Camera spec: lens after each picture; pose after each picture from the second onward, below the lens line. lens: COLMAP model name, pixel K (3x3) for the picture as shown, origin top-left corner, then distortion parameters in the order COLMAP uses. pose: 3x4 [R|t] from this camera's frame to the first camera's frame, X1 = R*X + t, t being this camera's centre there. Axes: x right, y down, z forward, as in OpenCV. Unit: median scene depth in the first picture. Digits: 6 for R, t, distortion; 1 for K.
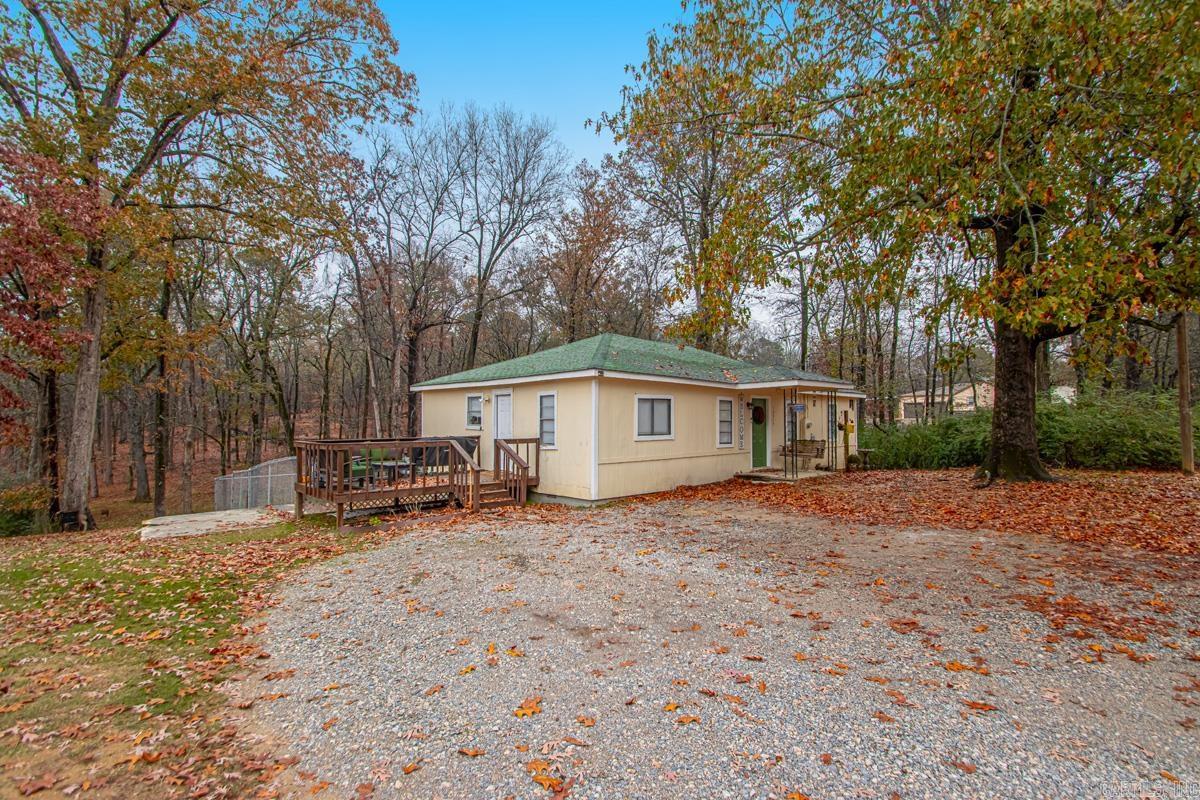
lens RADIAL K [[550.1, 0, 600.0], [0, 550.1, 400.0], [0, 0, 1]] dist [0.023979, -0.020485]
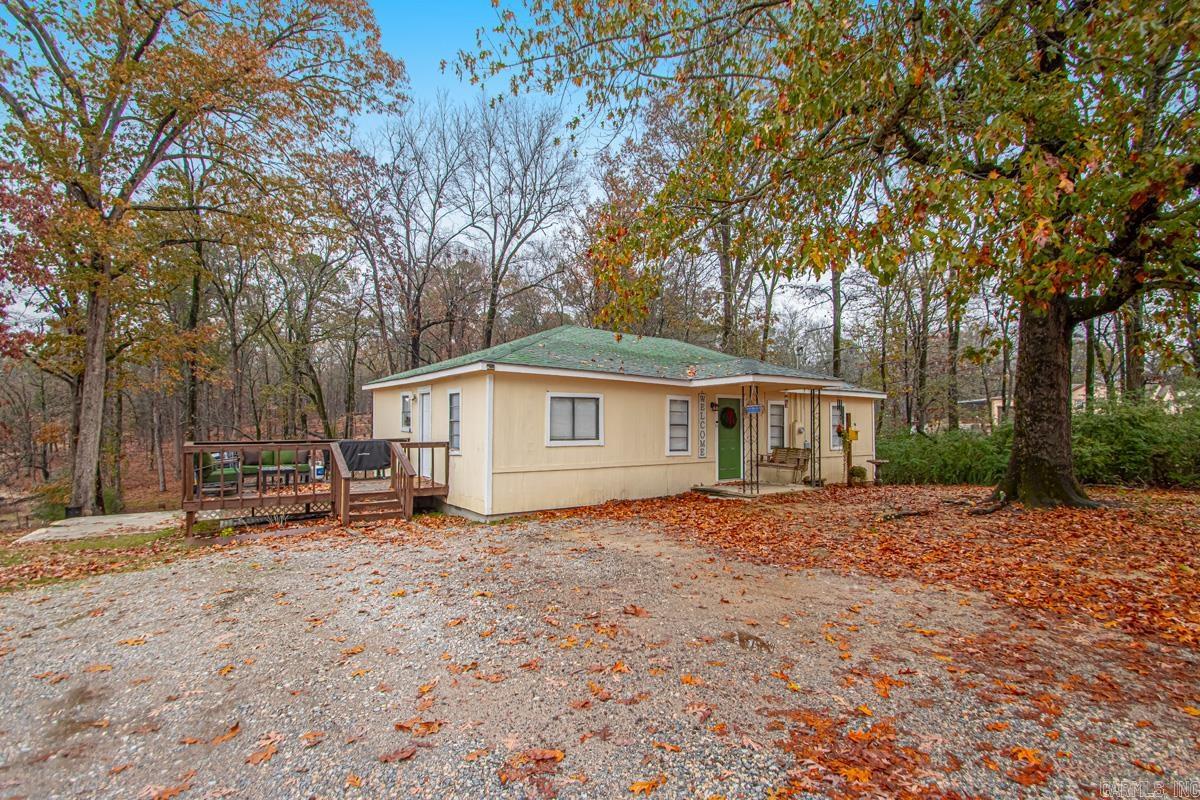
lens RADIAL K [[560.7, 0, 593.5], [0, 560.7, 403.9], [0, 0, 1]] dist [0.023484, -0.020766]
pose [[0.990005, 0.002859, -0.141000, 0.214425], [-0.002483, 0.999993, 0.002845, 0.004654], [0.141007, -0.002466, 0.990005, 0.123944]]
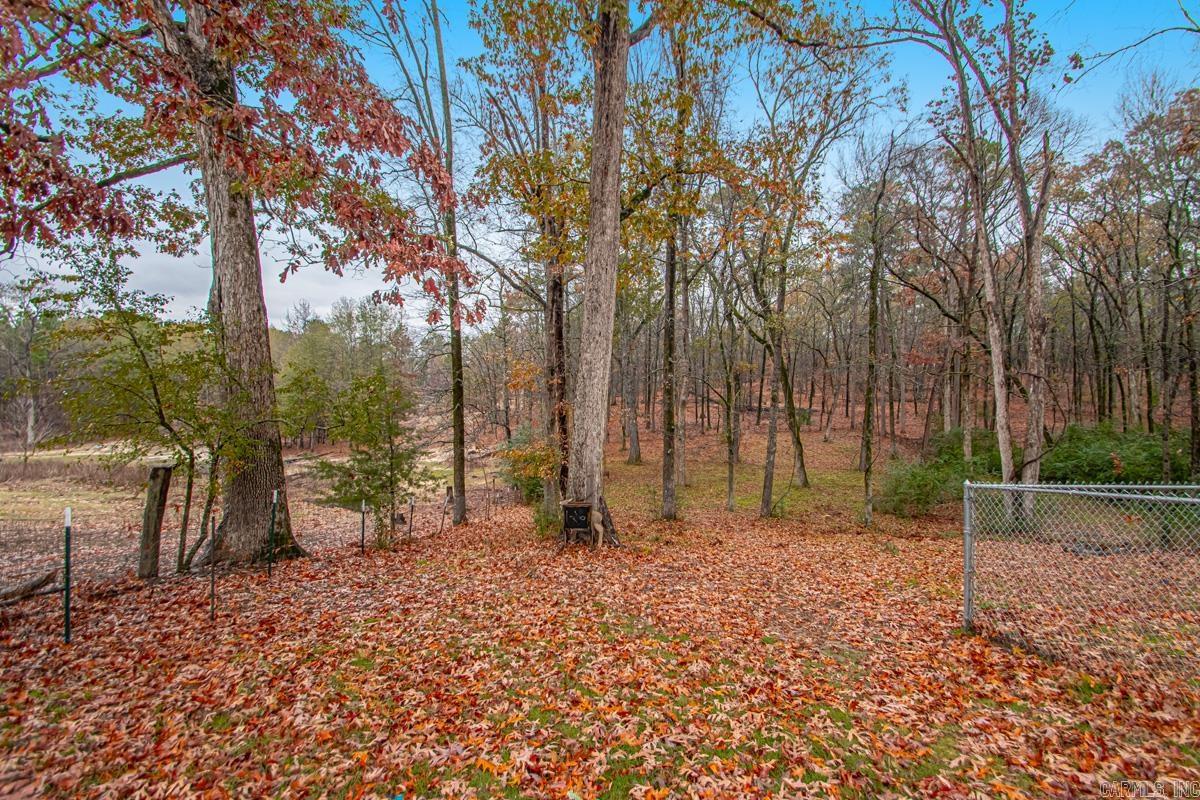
lens RADIAL K [[562.3, 0, 597.2], [0, 562.3, 404.8], [0, 0, 1]] dist [0.023536, -0.023770]
pose [[0.744311, 0.029210, -0.667194, -0.816985], [0.007393, 0.998621, 0.051968, 0.110188], [0.667792, -0.043613, 0.743069, 0.853691]]
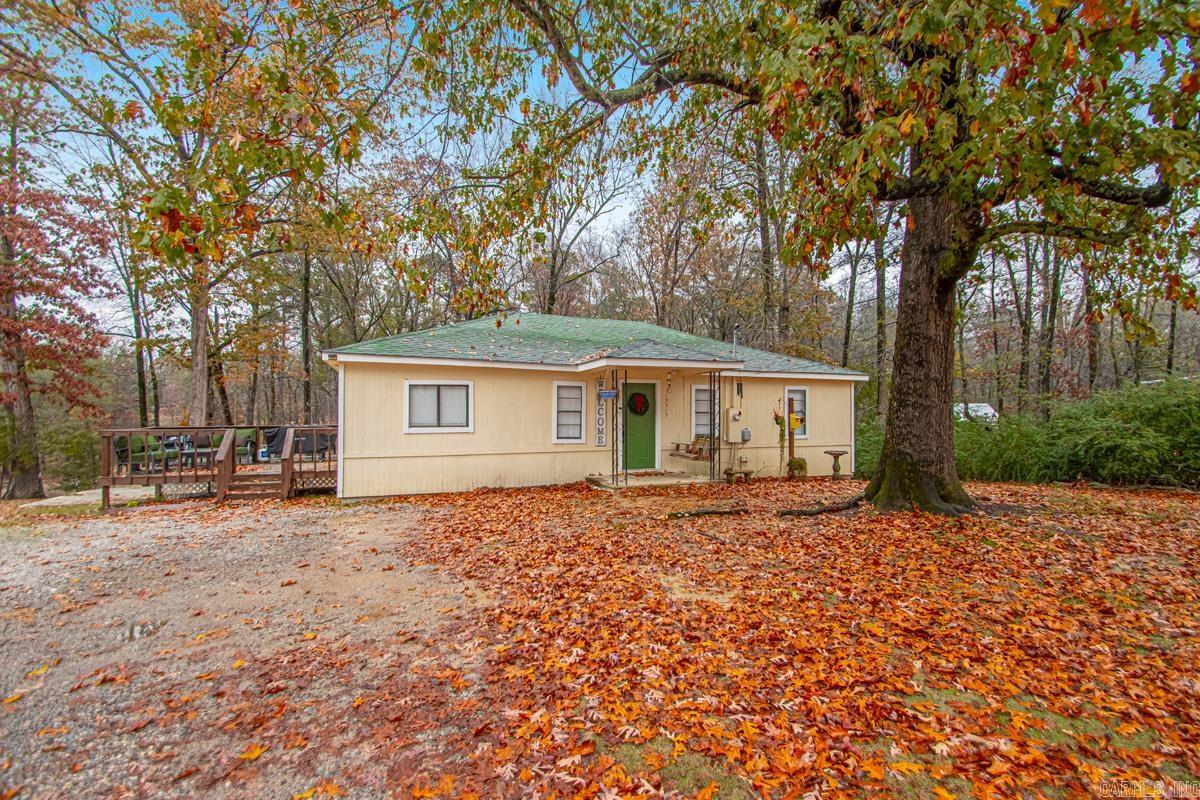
lens RADIAL K [[562.3, 0, 597.2], [0, 562.3, 404.8], [0, 0, 1]] dist [0.023536, -0.023770]
pose [[0.929599, 0.002585, -0.368565, 0.560283], [0.008762, 0.999538, 0.029108, 0.004922], [0.368470, -0.030288, 0.929146, 0.234642]]
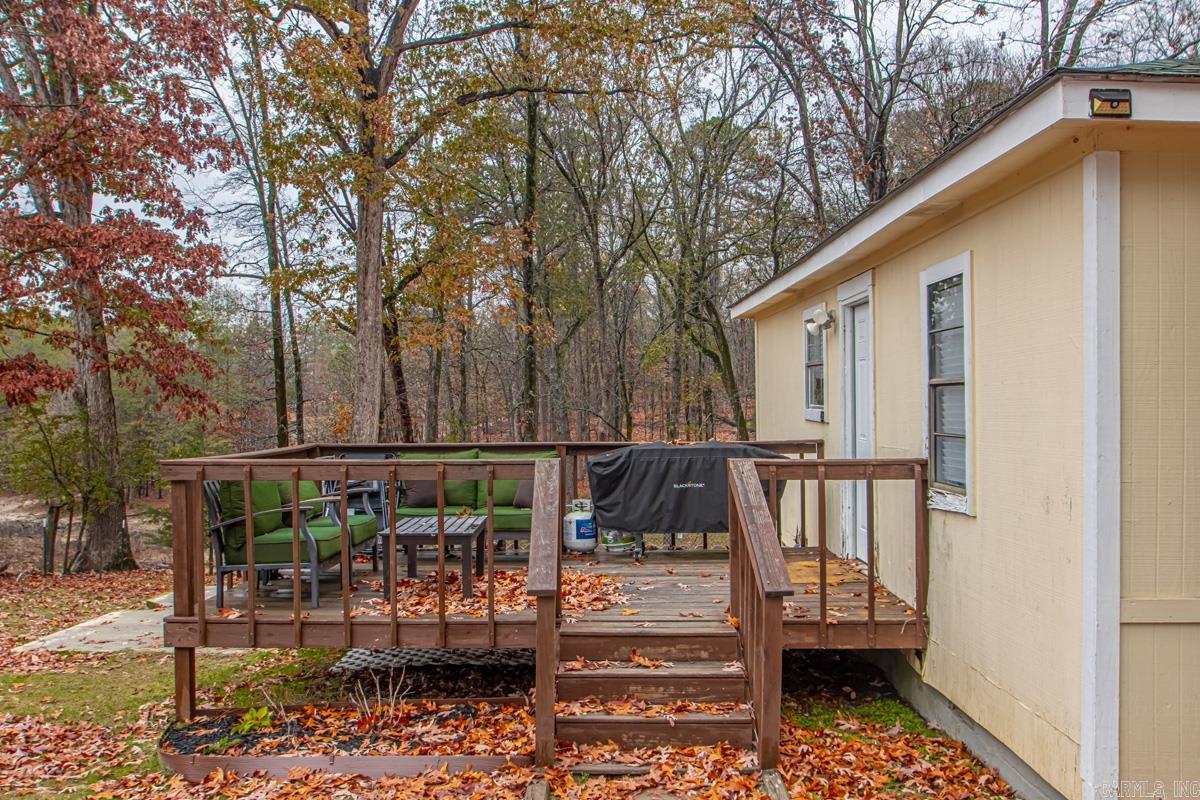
lens RADIAL K [[993.6, 0, 632.8], [0, 993.6, 398.7], [0, 0, 1]] dist [-0.049229, 0.004145]
pose [[0.757350, -0.000715, -0.653009, 0.065793], [0.022491, 0.999435, 0.024990, 0.024828], [0.652622, -0.033613, 0.756938, 0.512658]]
